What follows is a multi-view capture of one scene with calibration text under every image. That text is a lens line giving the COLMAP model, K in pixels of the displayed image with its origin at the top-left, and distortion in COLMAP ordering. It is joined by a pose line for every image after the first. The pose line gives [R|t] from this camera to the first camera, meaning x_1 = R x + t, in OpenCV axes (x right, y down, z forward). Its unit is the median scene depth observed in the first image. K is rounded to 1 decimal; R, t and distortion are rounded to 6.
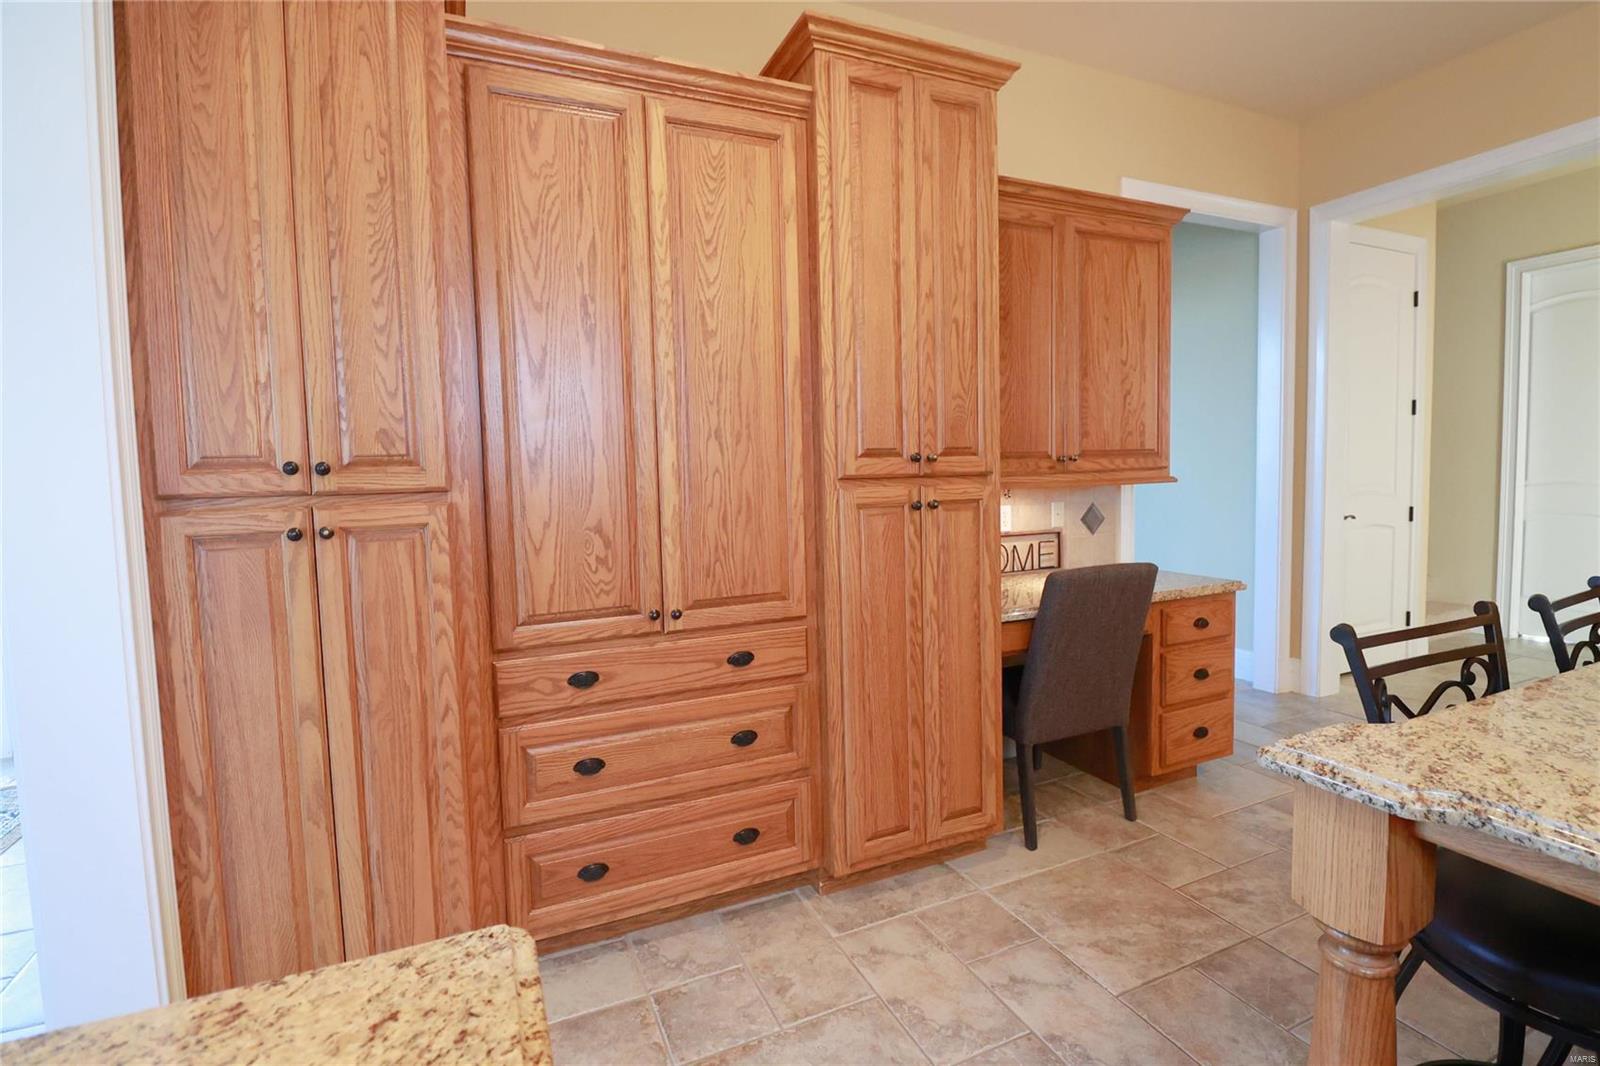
lens RADIAL K [[739.2, 0, 799.4], [0, 739.2, 518.3], [0, 0, 1]] dist [-0.004879, -0.010486]
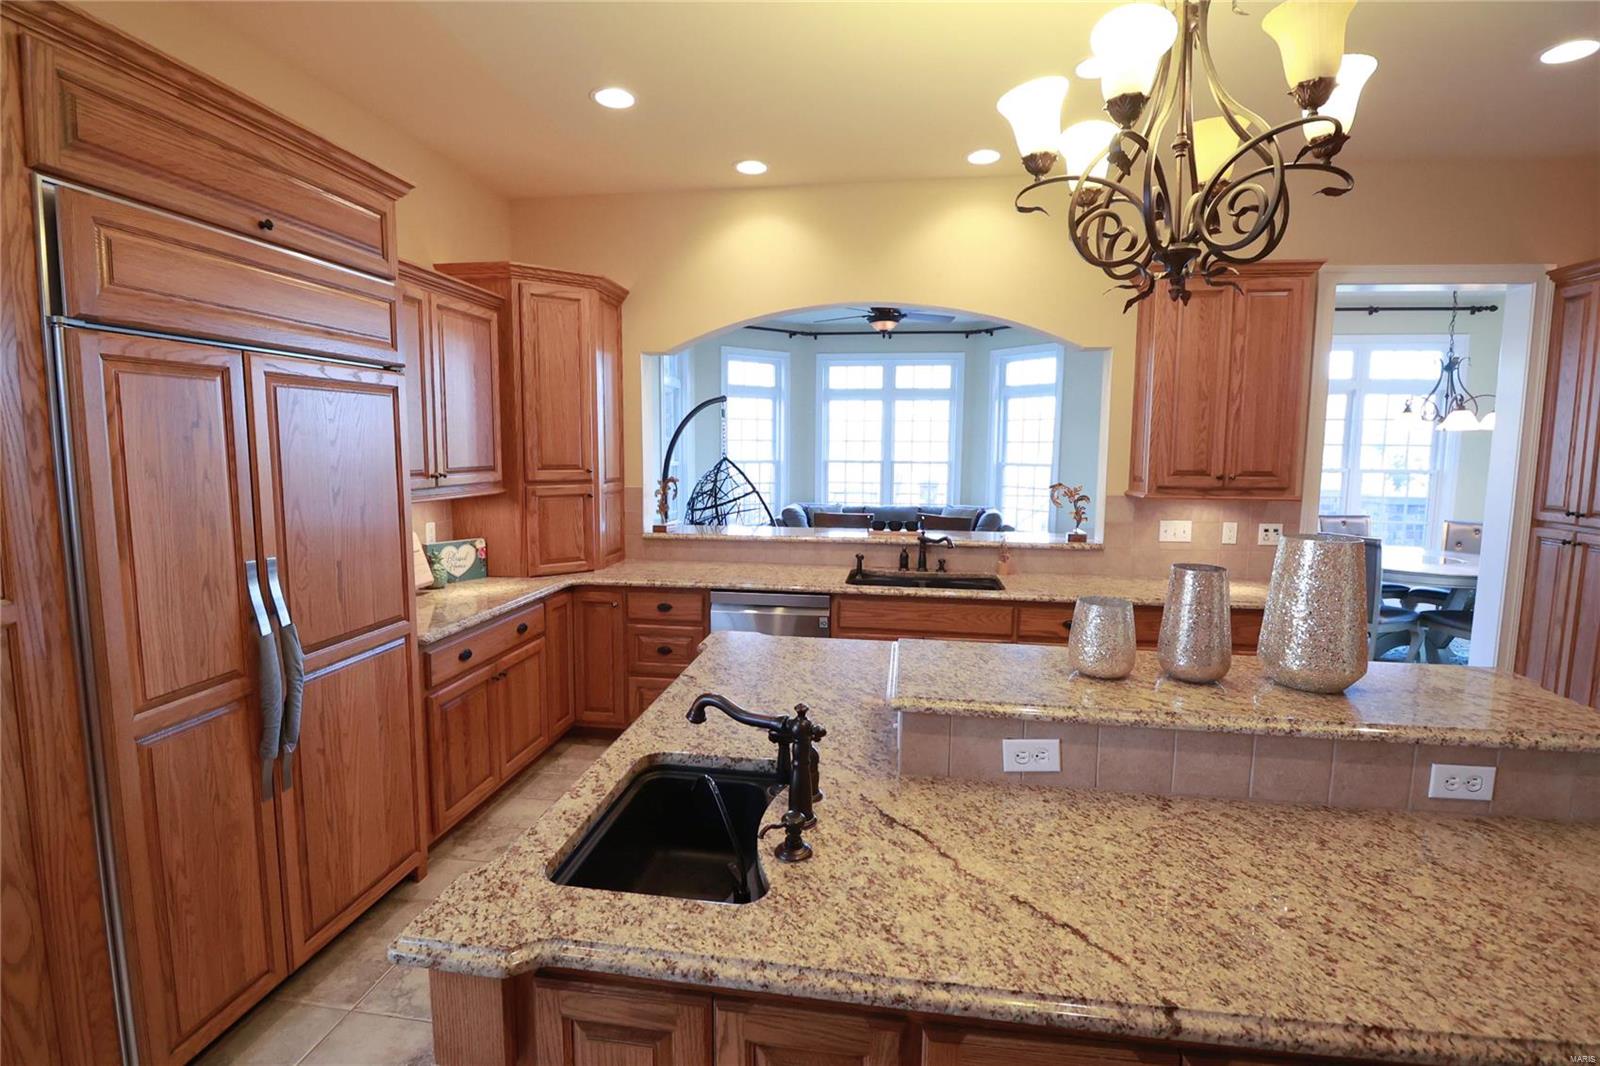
lens RADIAL K [[739.2, 0, 796.1], [0, 739.2, 522.3], [0, 0, 1]] dist [-0.004879, -0.010486]
pose [[-0.539189, 0.107548, -0.835290, 1.722518], [-0.053169, 0.985487, 0.161208, -0.190983], [0.840505, 0.131333, -0.525646, 0.114182]]
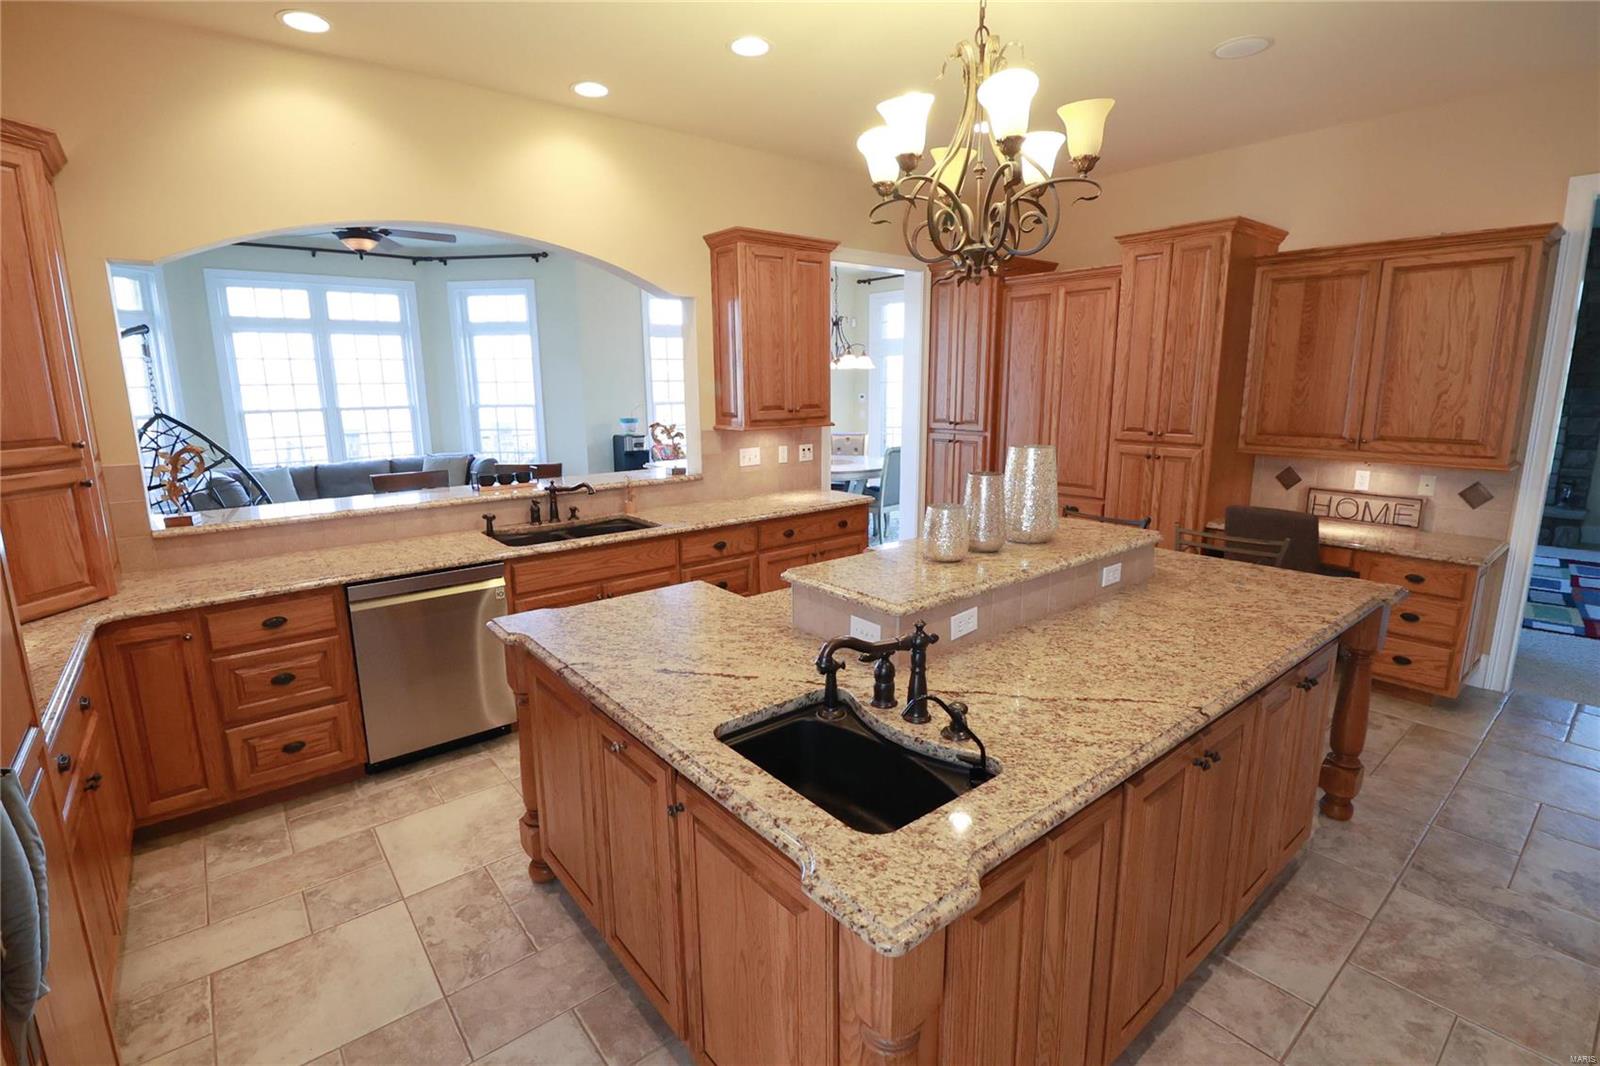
lens RADIAL K [[739.2, 0, 798.1], [0, 739.2, 527.1], [0, 0, 1]] dist [-0.004879, -0.010486]
pose [[0.259020, 0.209543, -0.942868, 1.856144], [-0.063586, 0.977765, 0.199830, -0.170413], [0.963777, 0.008194, 0.266585, -0.489960]]
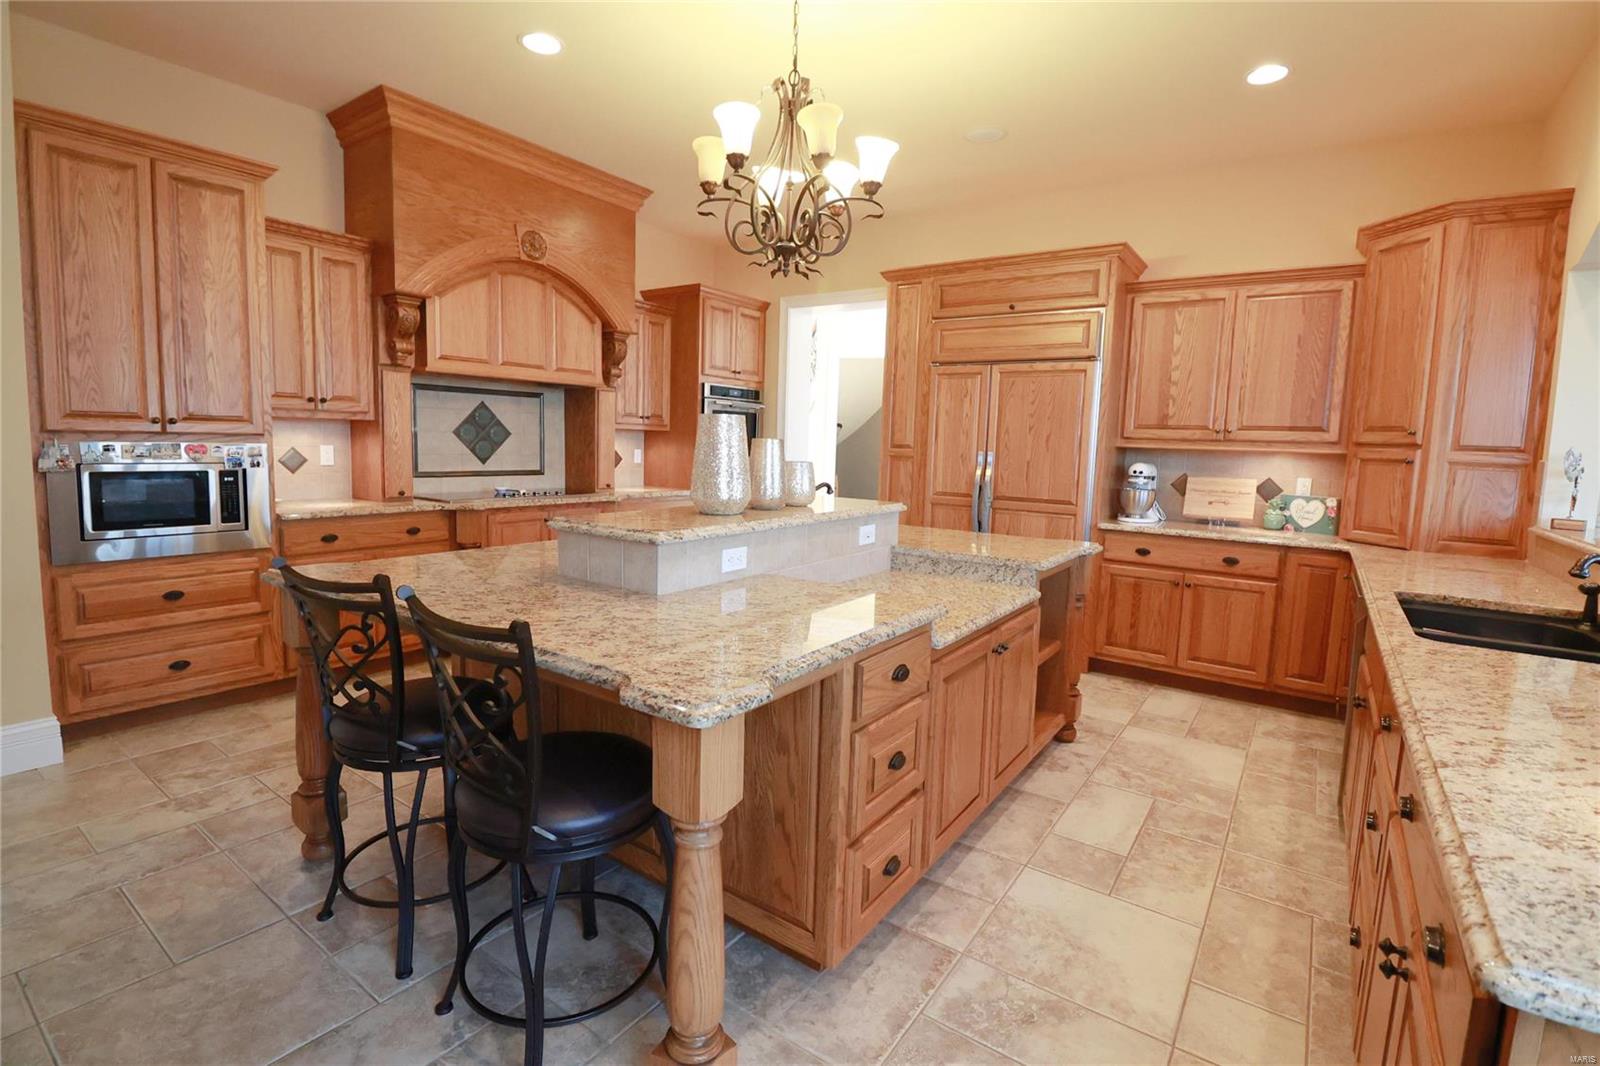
lens RADIAL K [[739.2, 0, 795.8], [0, 739.2, 518.1], [0, 0, 1]] dist [-0.004879, -0.010486]
pose [[-0.504089, -0.083689, 0.859587, -0.196092], [0.041004, 0.991853, 0.120612, -0.060776], [-0.862678, 0.096046, -0.496550, 0.641438]]
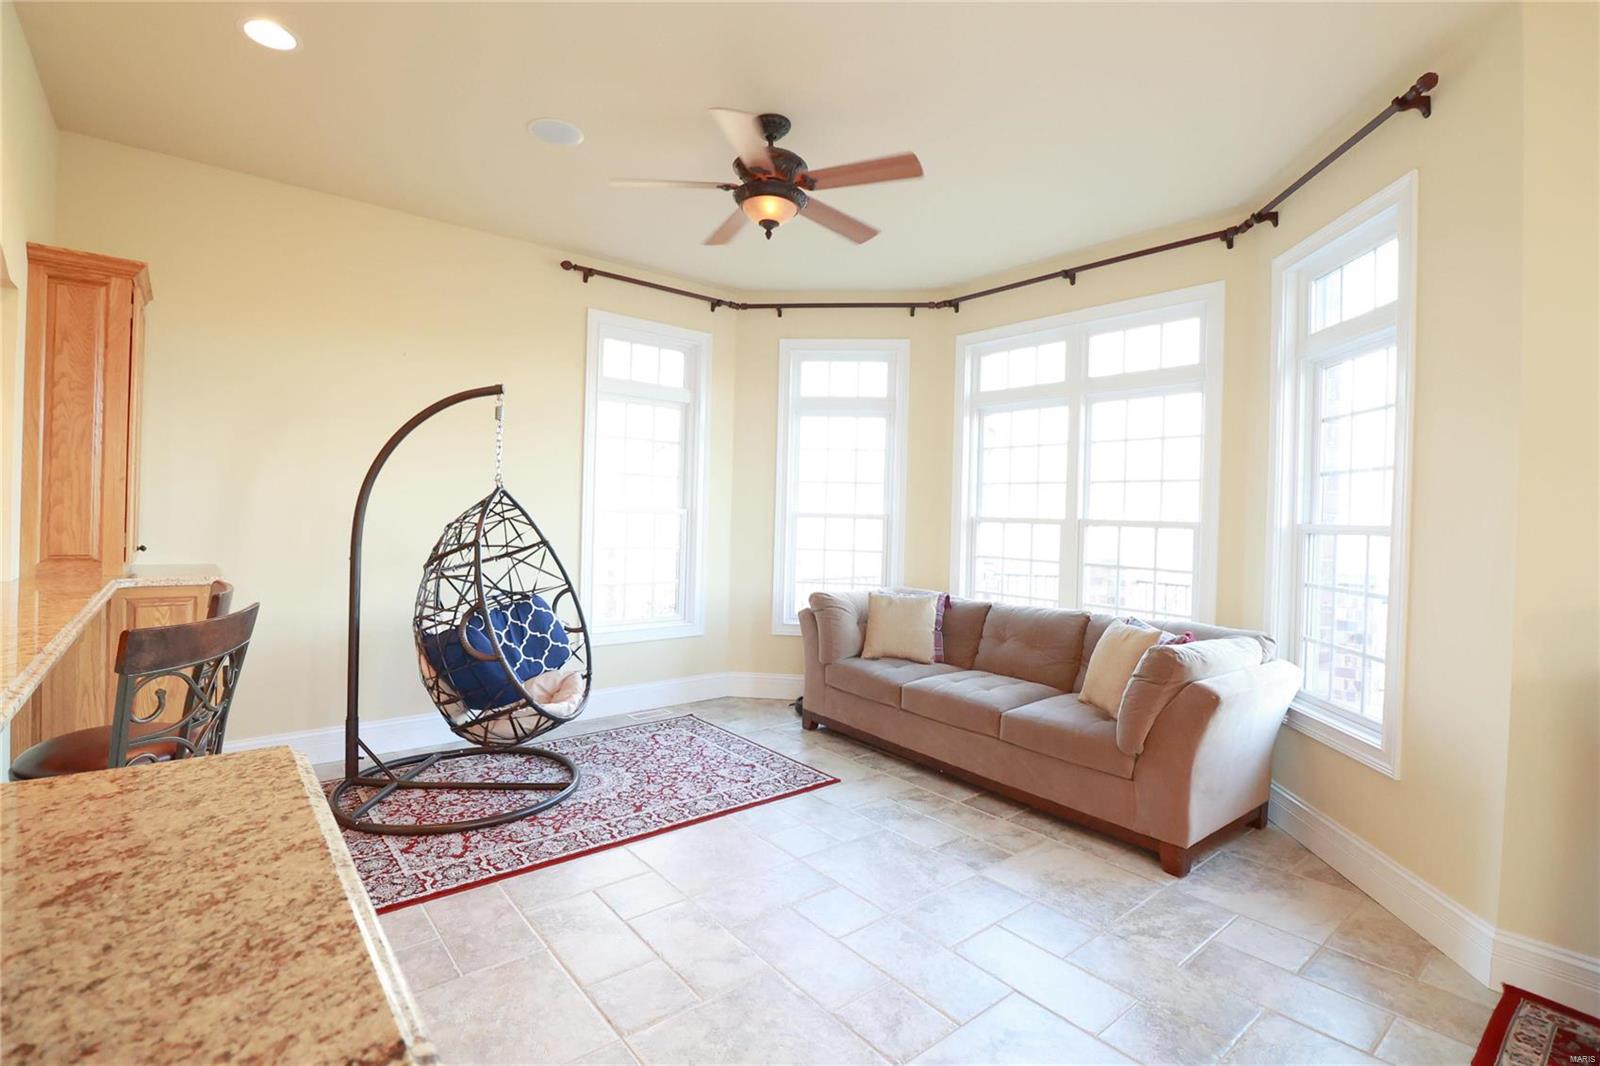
lens RADIAL K [[739.2, 0, 803.4], [0, 739.2, 535.2], [0, 0, 1]] dist [-0.004879, -0.010486]
pose [[-0.967824, 0.001427, -0.251622, -0.753018], [-0.024026, 0.994891, 0.098055, -0.036653], [0.250477, 0.100946, -0.962845, 0.184073]]
